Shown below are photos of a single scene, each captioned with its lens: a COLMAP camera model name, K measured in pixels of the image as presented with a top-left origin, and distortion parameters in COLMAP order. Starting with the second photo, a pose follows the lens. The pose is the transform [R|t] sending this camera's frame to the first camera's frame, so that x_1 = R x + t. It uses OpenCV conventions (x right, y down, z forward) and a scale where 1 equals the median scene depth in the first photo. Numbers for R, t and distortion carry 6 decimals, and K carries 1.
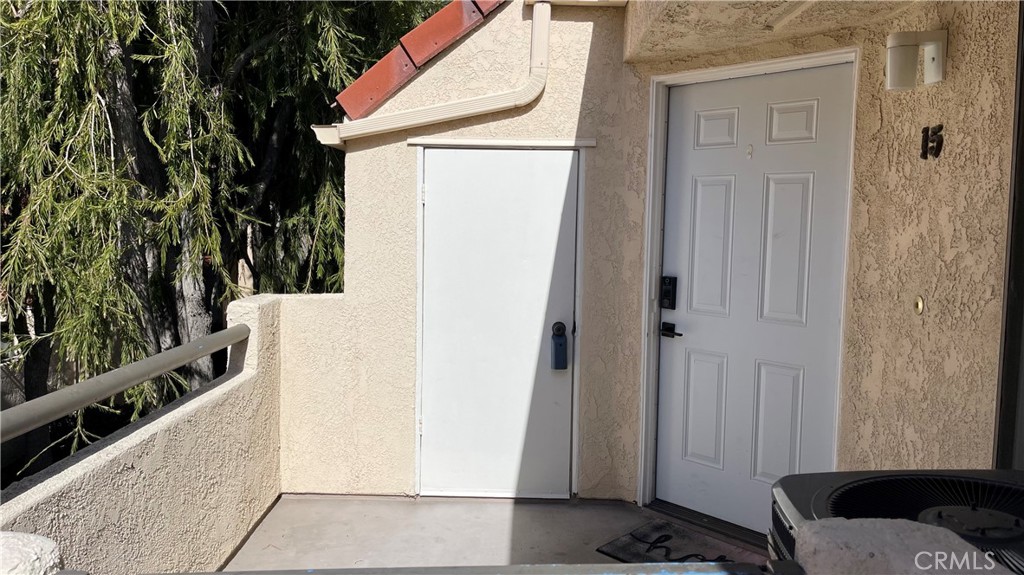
lens RADIAL K [[767.8, 0, 510.8], [0, 767.8, 283.3], [0, 0, 1]] dist [0.045221, -0.003784]
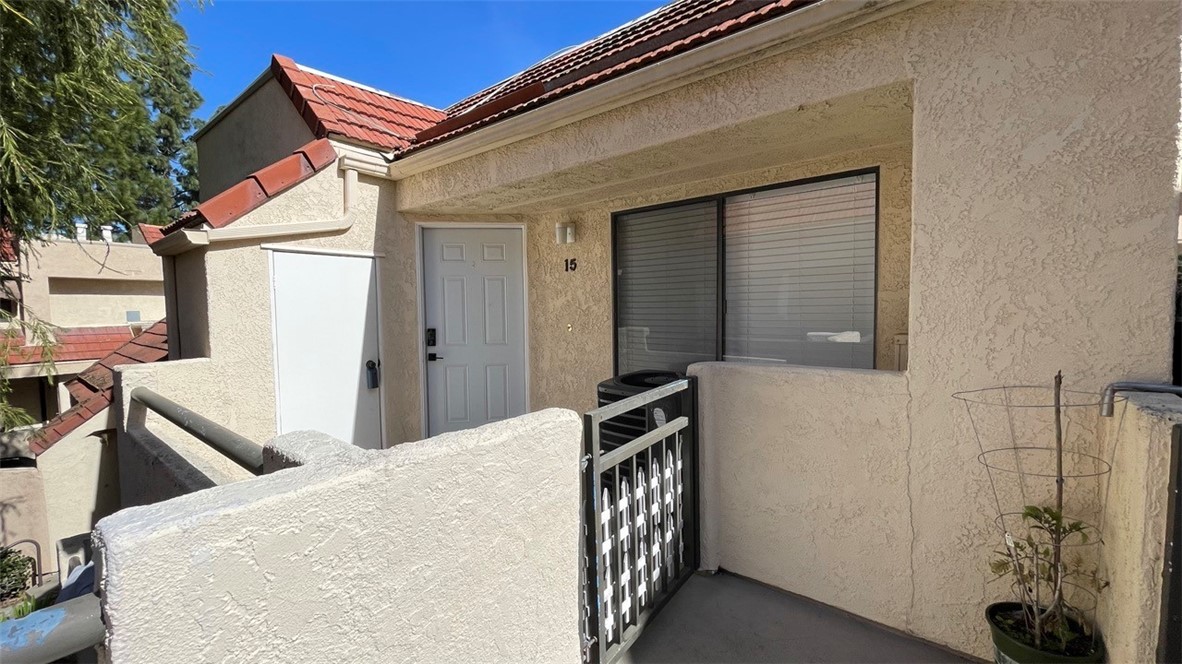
lens RADIAL K [[470.1, 0, 591.7], [0, 470.1, 333.7], [0, 0, 1]] dist [0.002207, 0.000220]
pose [[0.615414, -0.069135, 0.785166, -0.457051], [0.090966, 0.995719, 0.016375, 0.020603], [-0.782937, 0.061346, 0.619068, -0.017407]]
